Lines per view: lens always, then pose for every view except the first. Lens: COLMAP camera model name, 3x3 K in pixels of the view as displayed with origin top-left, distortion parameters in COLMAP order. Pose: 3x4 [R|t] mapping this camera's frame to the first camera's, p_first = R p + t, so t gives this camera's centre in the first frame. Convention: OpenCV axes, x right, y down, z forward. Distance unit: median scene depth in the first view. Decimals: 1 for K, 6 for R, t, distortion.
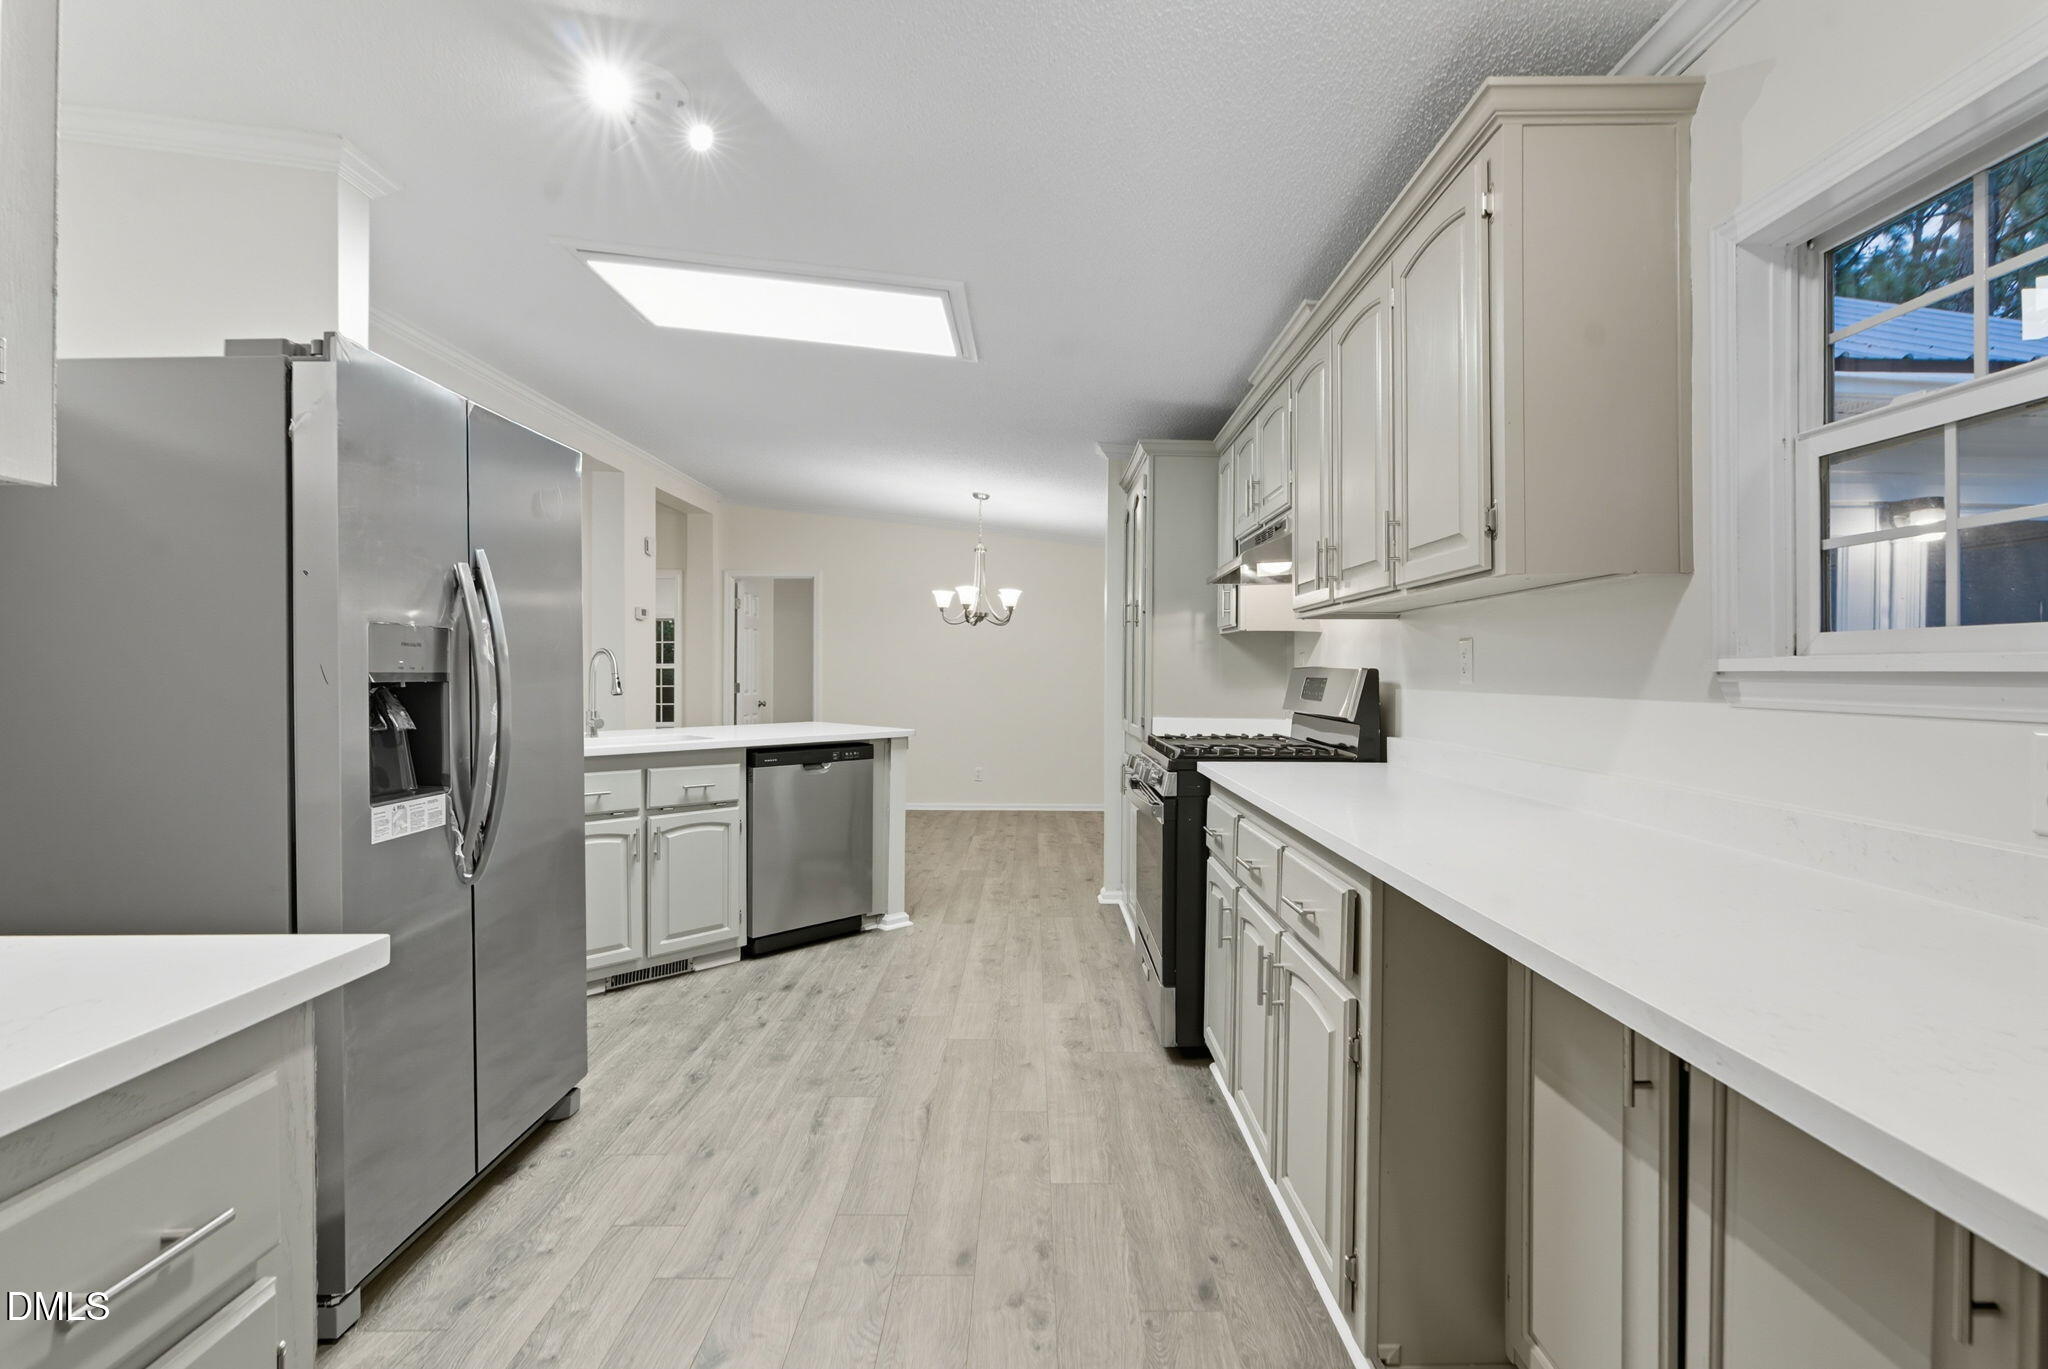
lens RADIAL K [[958.2, 0, 1035.6], [0, 958.2, 663.1], [0, 0, 1]] dist [-0.001343, 0.000439]
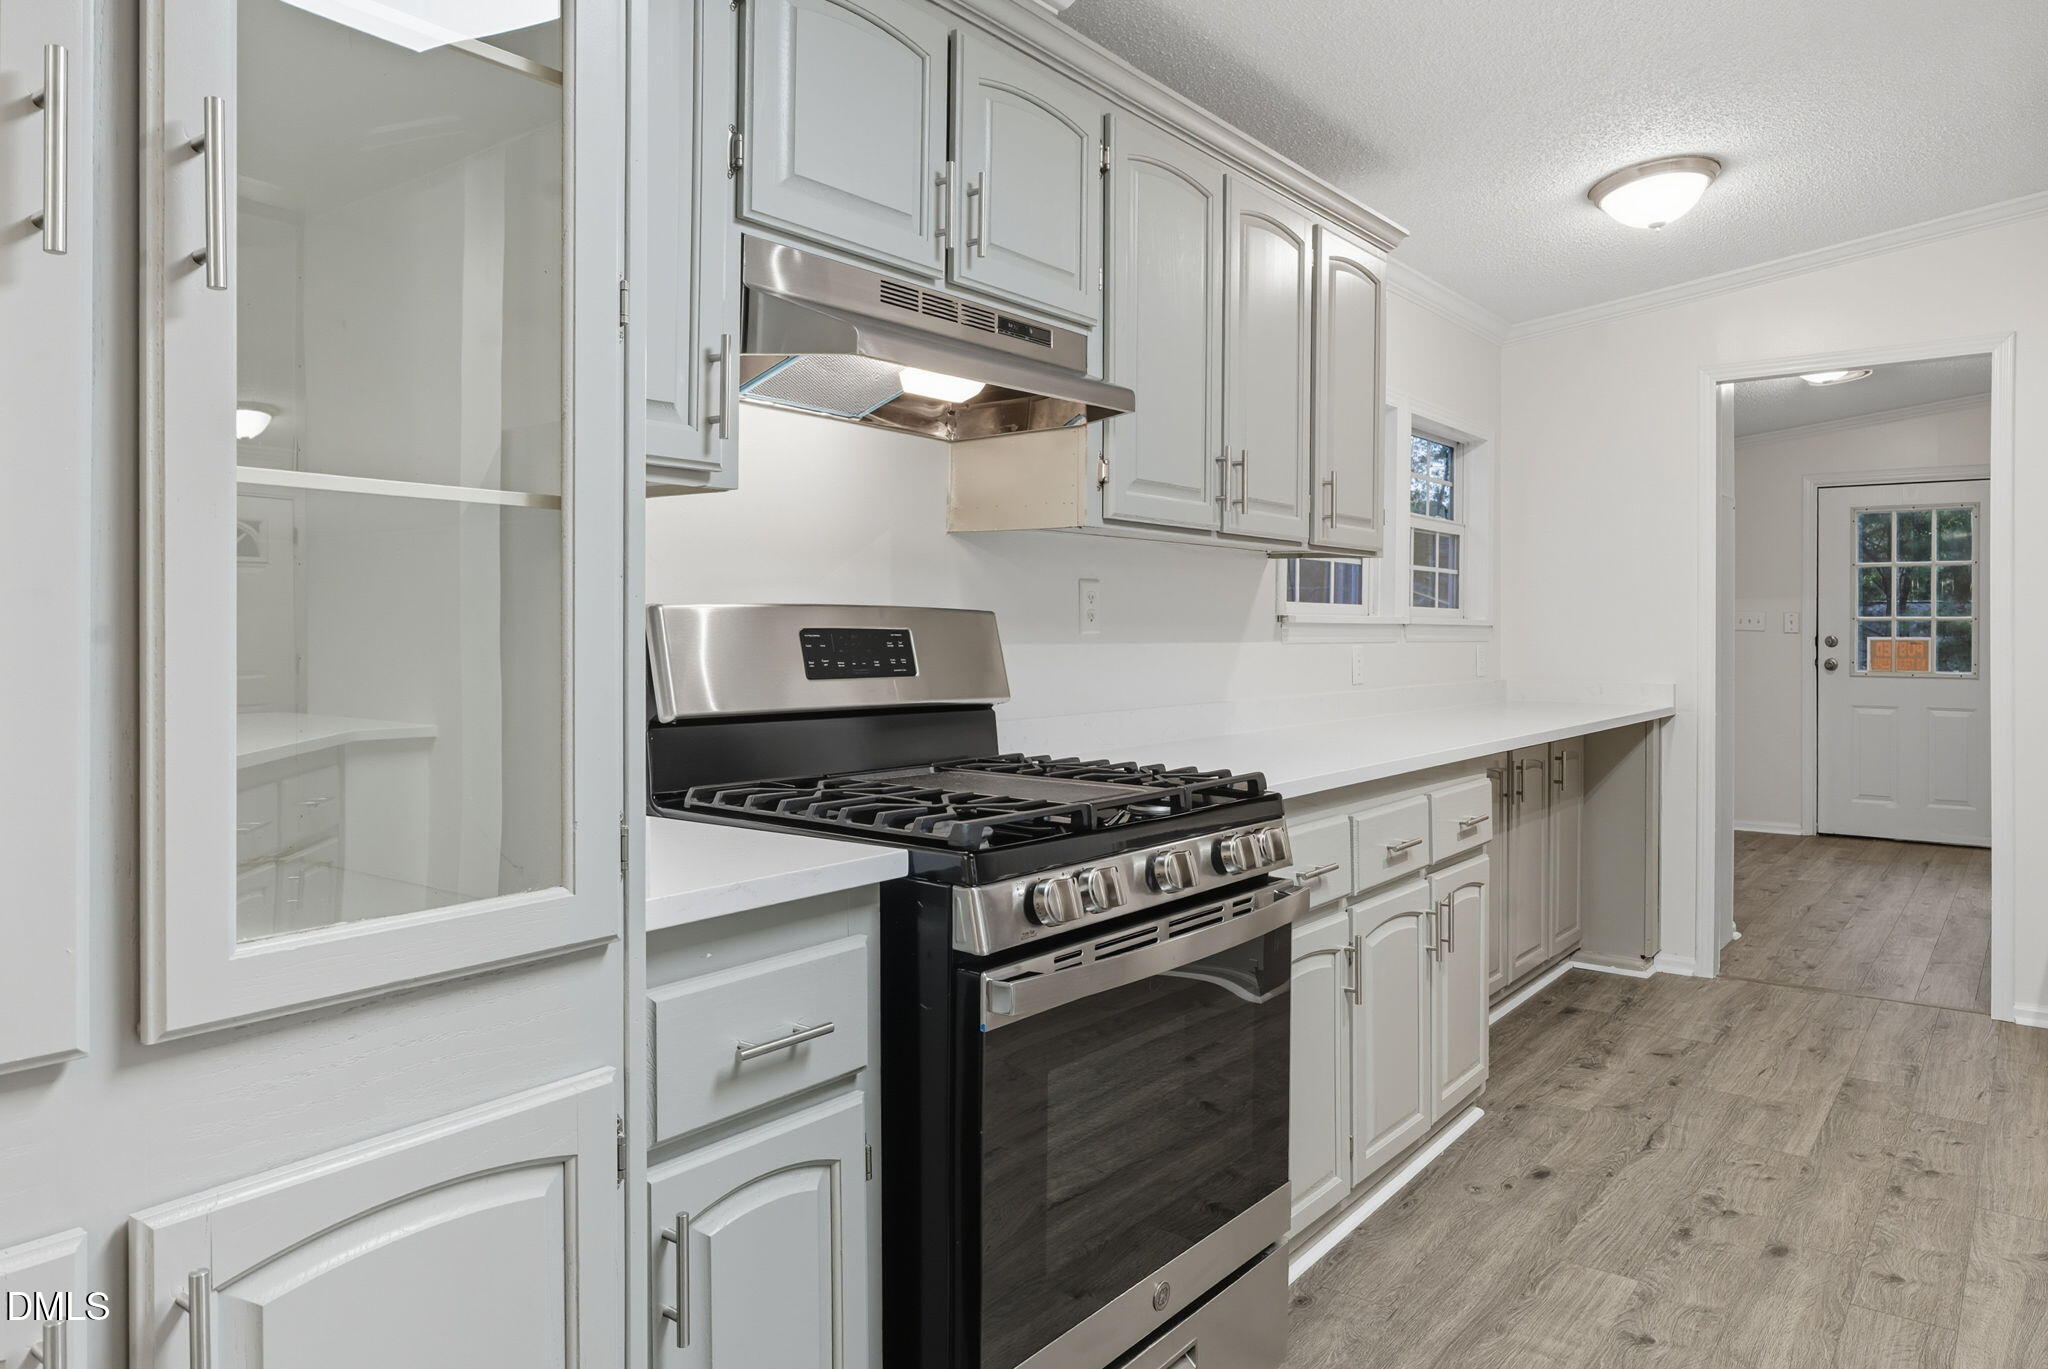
lens RADIAL K [[1347.3, 0, 1027.7], [0, 1347.3, 624.1], [0, 0, 1]] dist [-0.003221, 0.000480]
pose [[-0.791389, -0.012341, 0.611188, -0.275487], [-0.017624, 0.999841, -0.002632, 0.018571], [-0.611058, -0.012854, -0.791481, 2.368082]]
